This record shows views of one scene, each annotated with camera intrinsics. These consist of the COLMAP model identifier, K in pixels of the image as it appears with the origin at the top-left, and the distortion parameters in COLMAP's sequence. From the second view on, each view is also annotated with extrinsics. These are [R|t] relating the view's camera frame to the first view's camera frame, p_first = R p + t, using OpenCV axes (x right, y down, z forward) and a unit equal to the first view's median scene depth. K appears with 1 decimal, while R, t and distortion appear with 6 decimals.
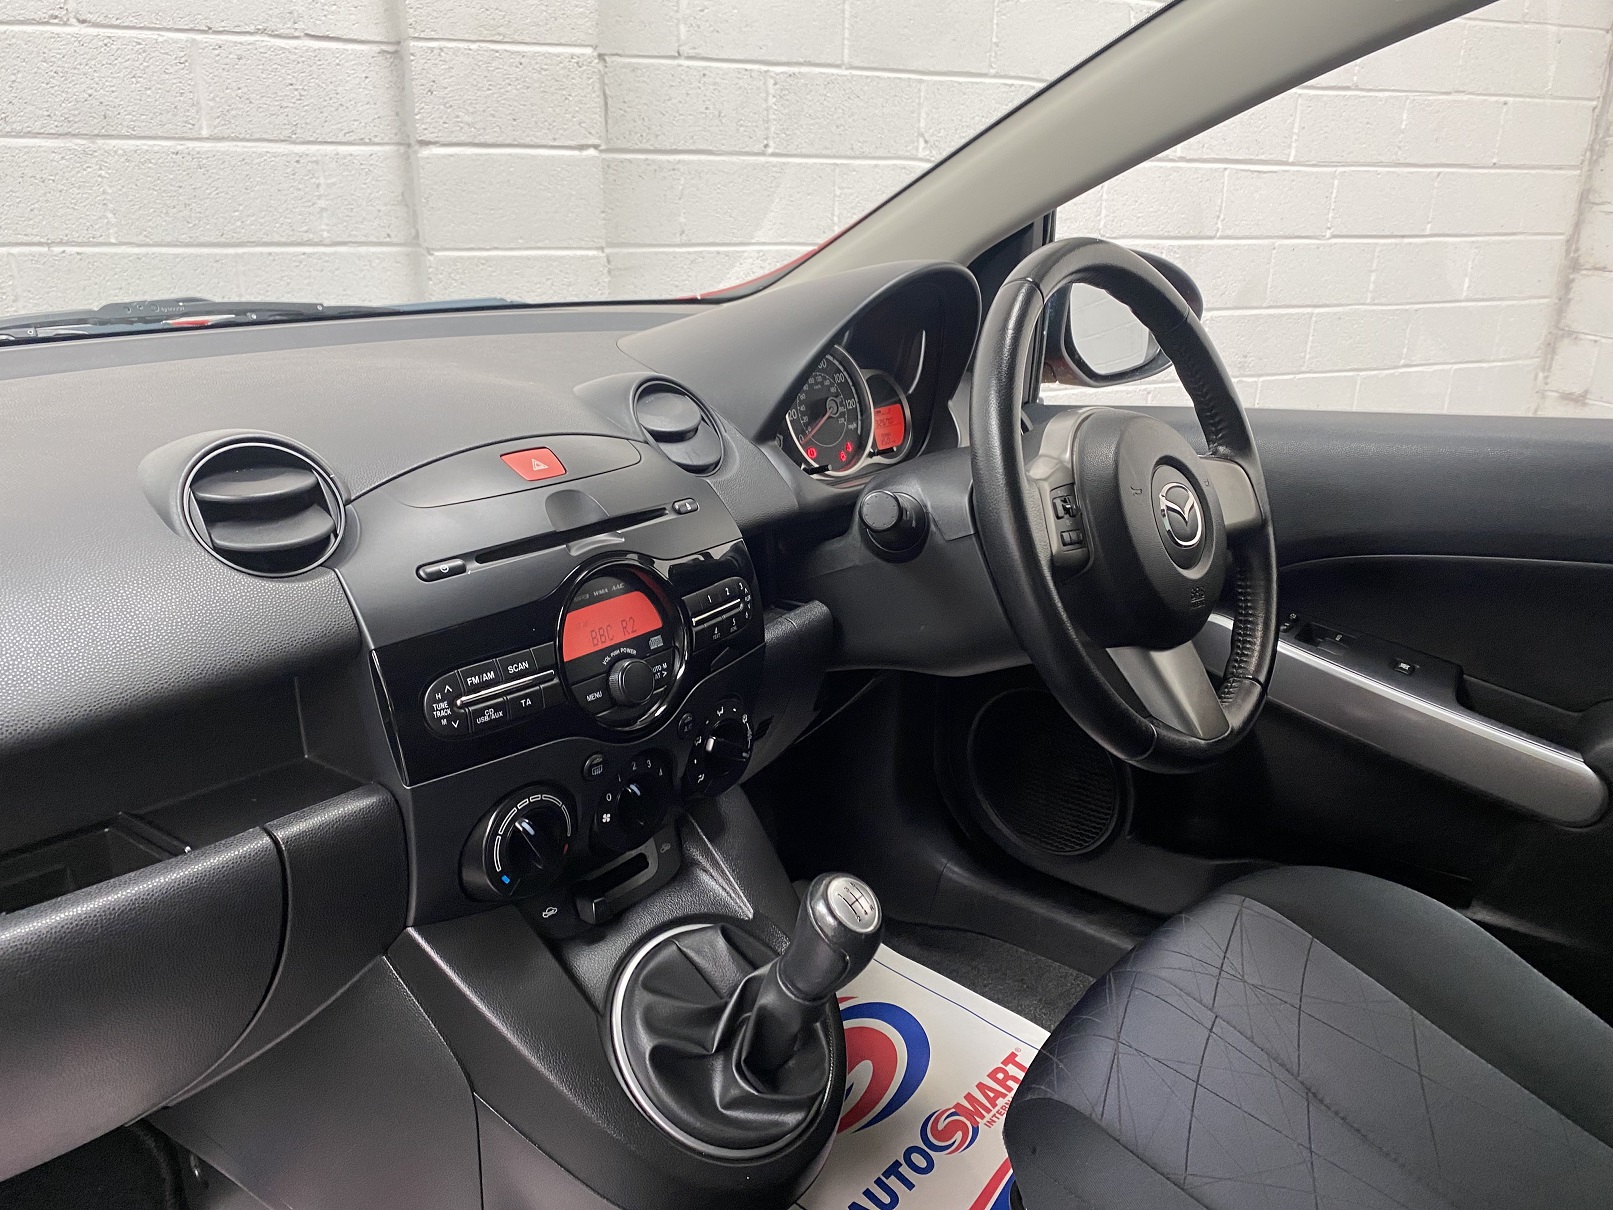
lens RADIAL K [[1216.3, 0, 806.5], [0, 1216.3, 605.0], [0, 0, 1]] dist [0.002674, -0.001080]
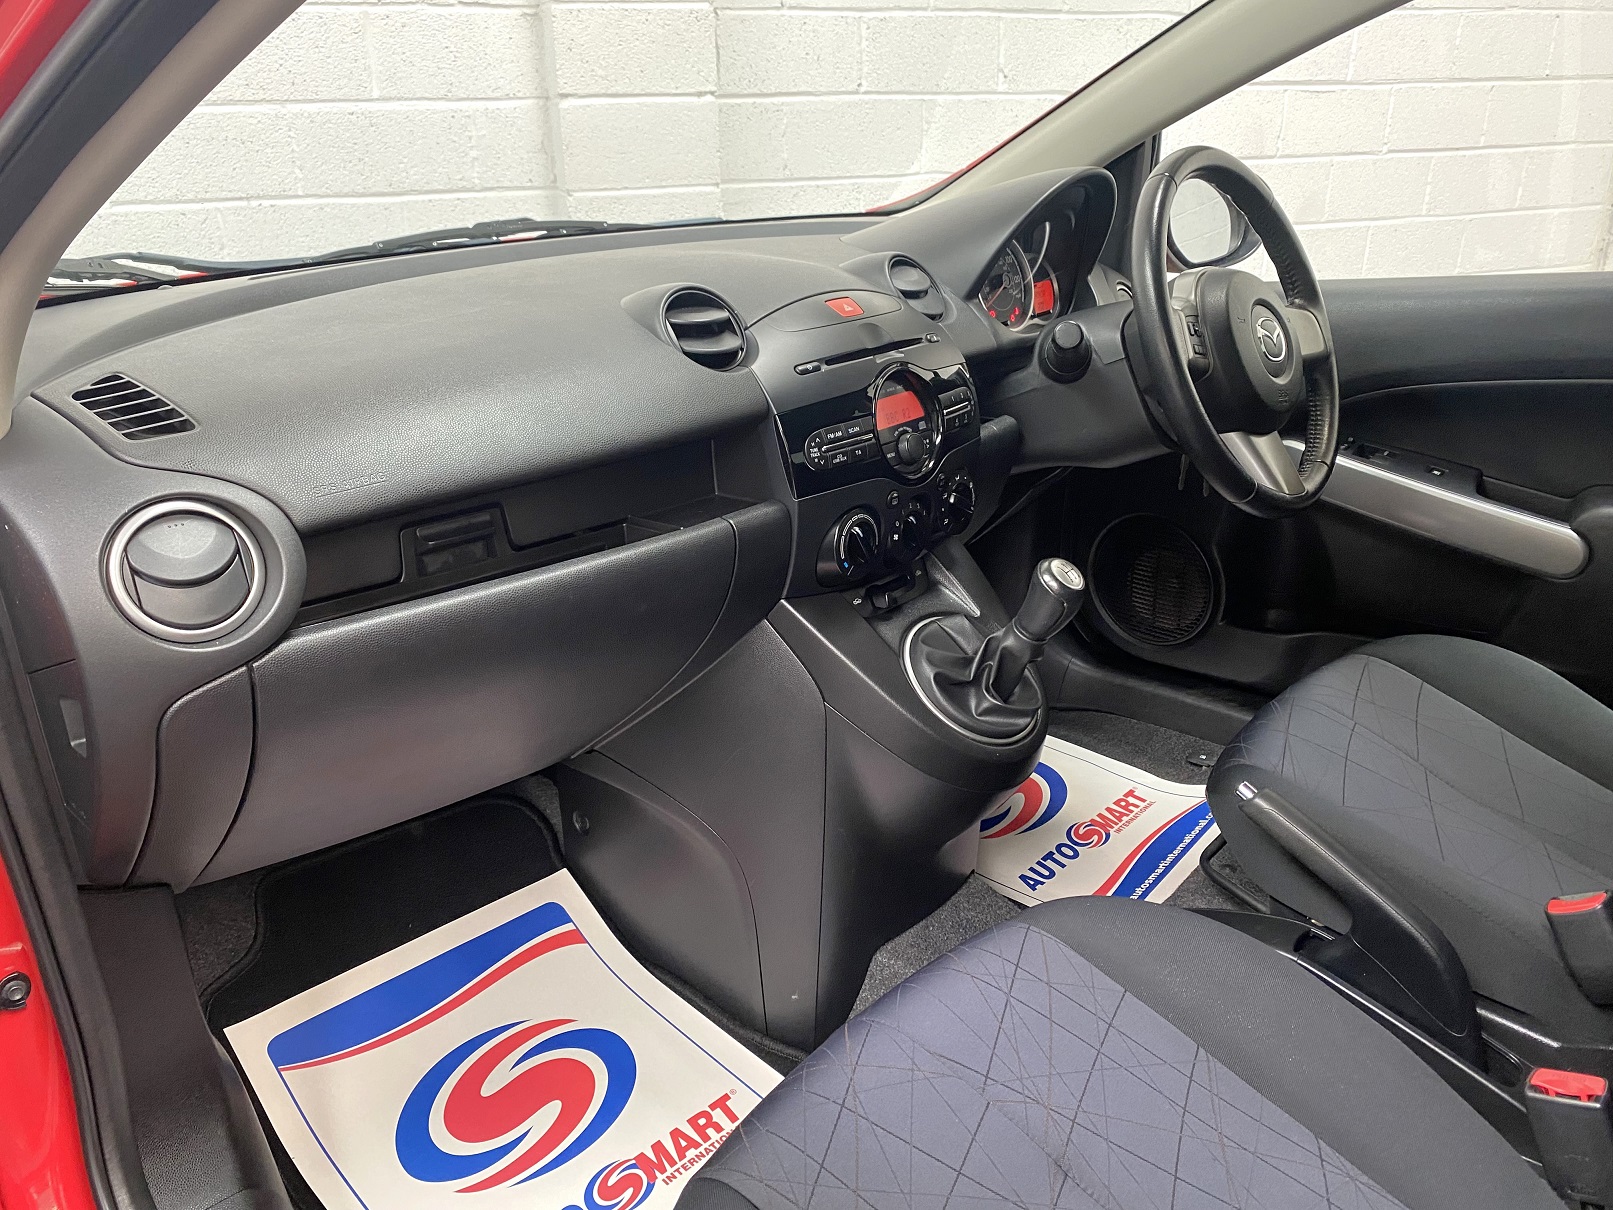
lens RADIAL K [[1198.0, 0, 802.0], [0, 1198.0, 594.7], [0, 0, 1]] dist [-0.000155, 0.000174]
pose [[0.998571, -0.018702, -0.050059, -0.149035], [0.020800, 0.998912, 0.041730, 0.129845], [0.049224, -0.042712, 0.997874, -0.373712]]
